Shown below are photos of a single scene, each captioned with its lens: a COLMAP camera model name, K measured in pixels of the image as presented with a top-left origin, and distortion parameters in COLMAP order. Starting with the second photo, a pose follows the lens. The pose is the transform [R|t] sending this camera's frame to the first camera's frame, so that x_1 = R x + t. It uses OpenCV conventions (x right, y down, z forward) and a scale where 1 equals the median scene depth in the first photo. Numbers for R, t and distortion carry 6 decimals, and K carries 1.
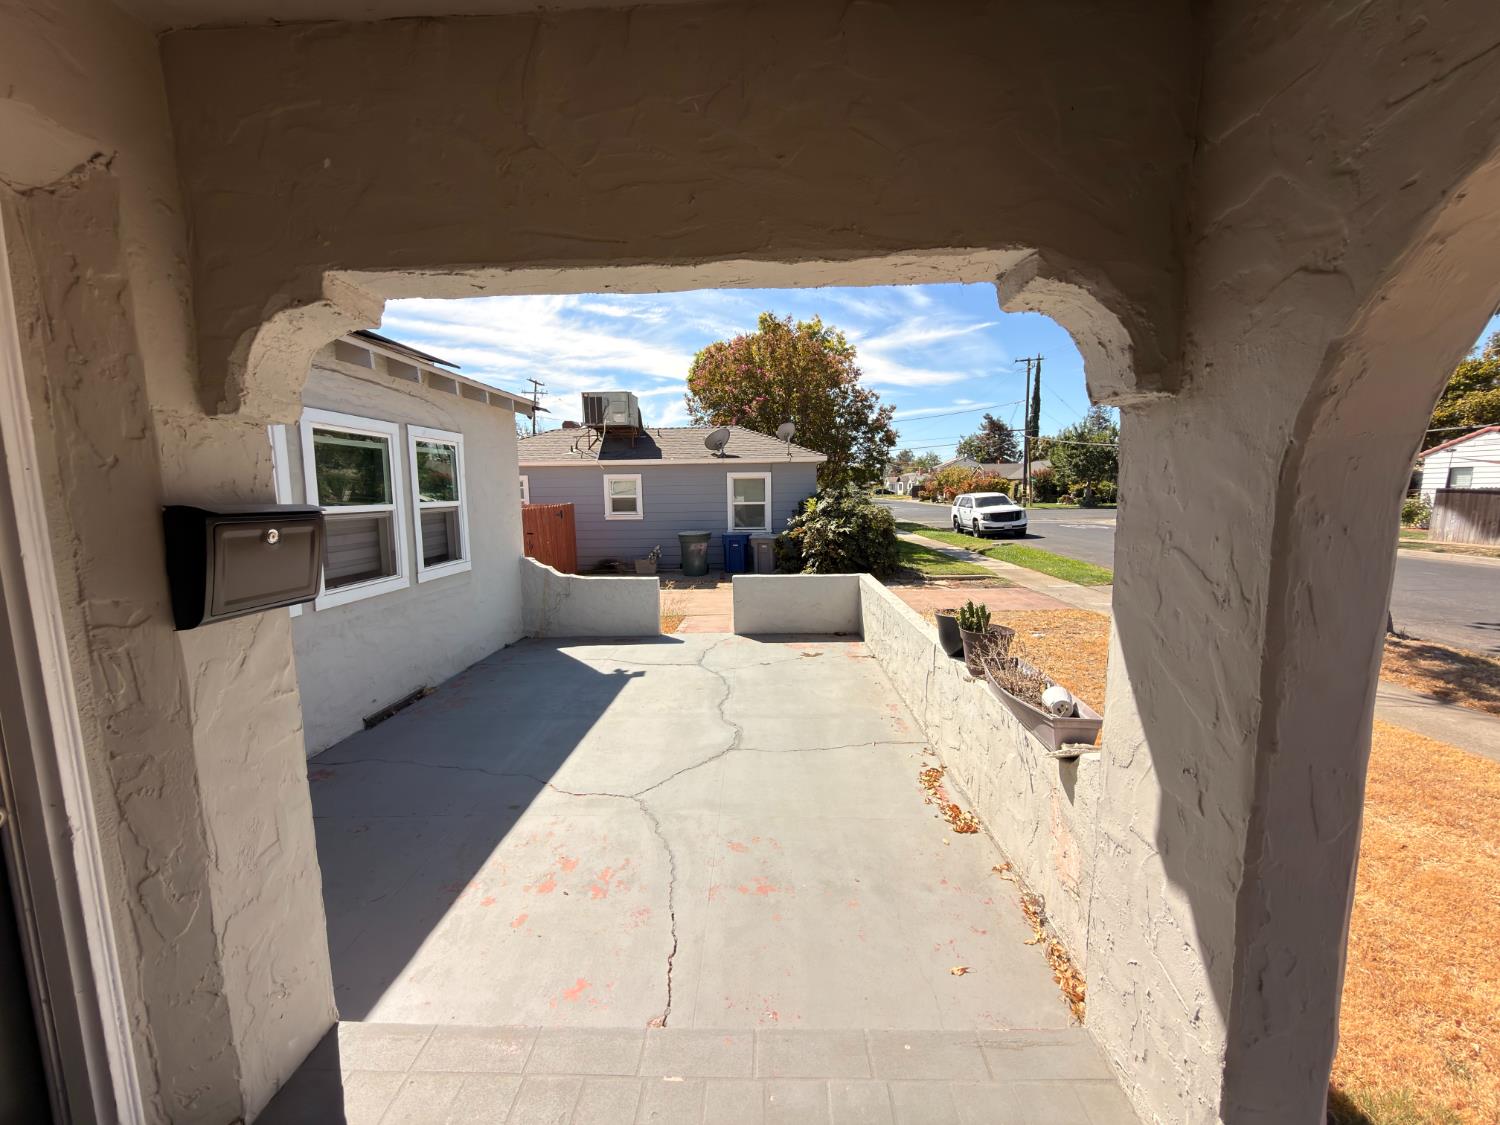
lens RADIAL K [[599.7, 0, 747.9], [0, 599.7, 563.8], [0, 0, 1]] dist [0.001729, -0.001129]
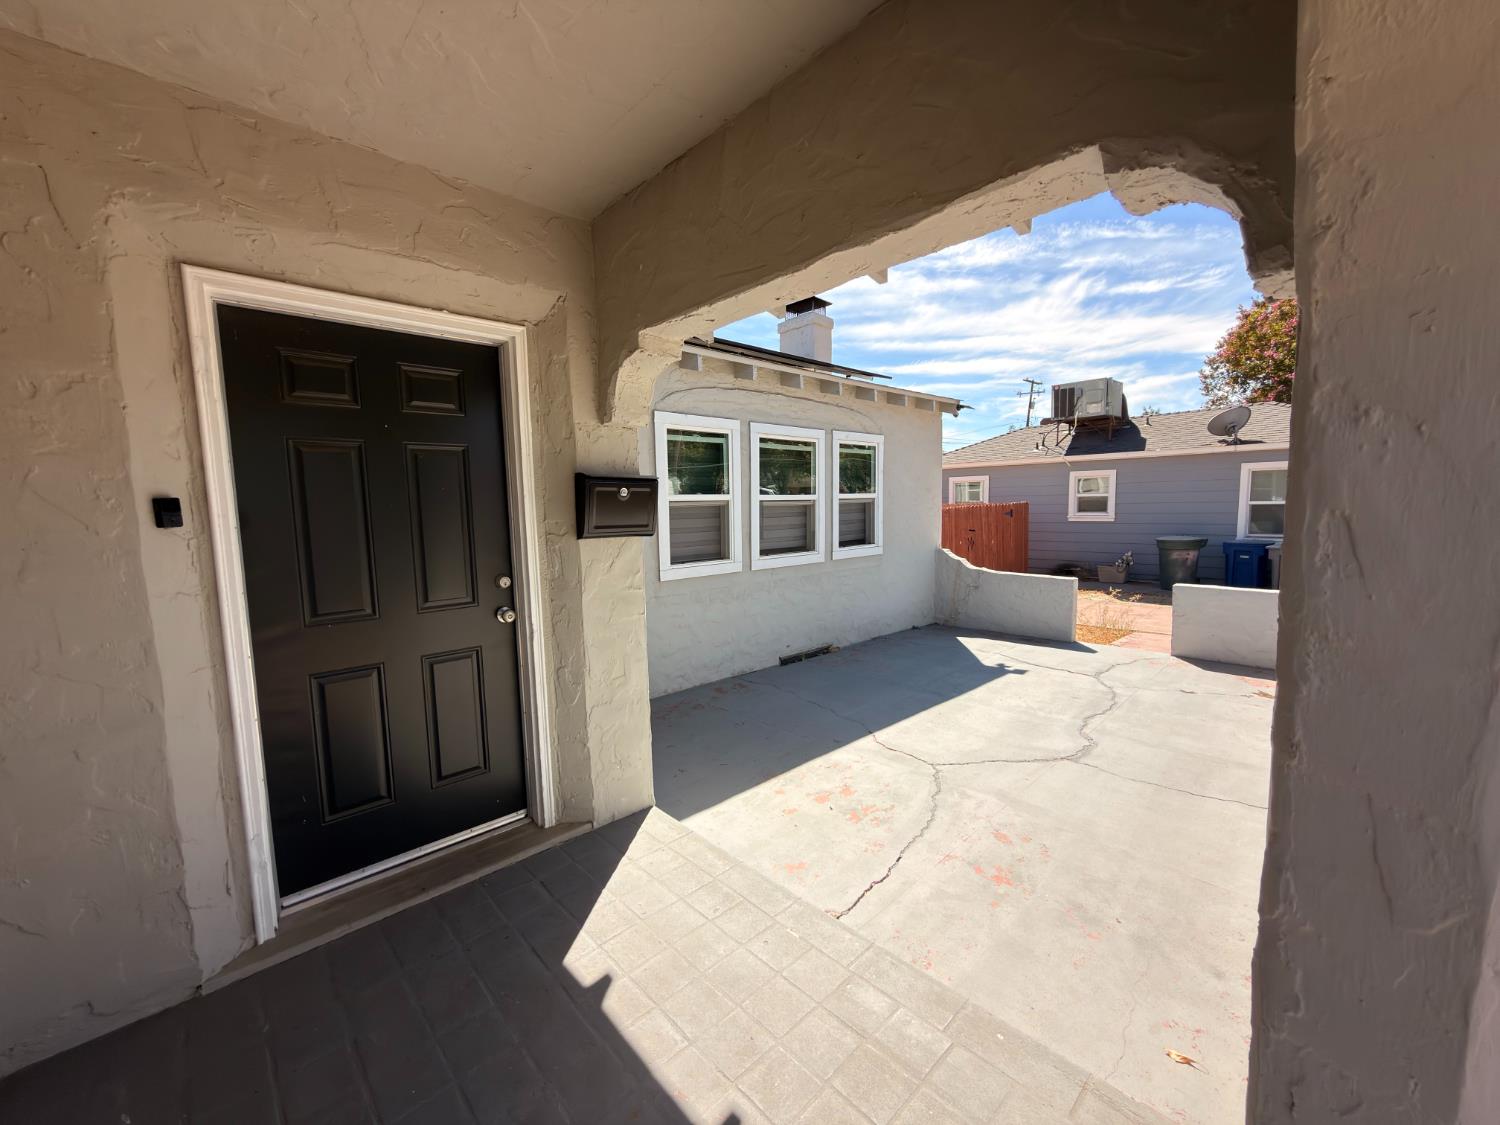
lens RADIAL K [[599.7, 0, 751.3], [0, 599.7, 564.4], [0, 0, 1]] dist [0.001729, -0.001129]
pose [[0.710827, 0.071425, -0.699731, 0.232134], [-0.076837, 0.996762, 0.023689, 0.031169], [0.699157, 0.036926, 0.714014, 0.013134]]
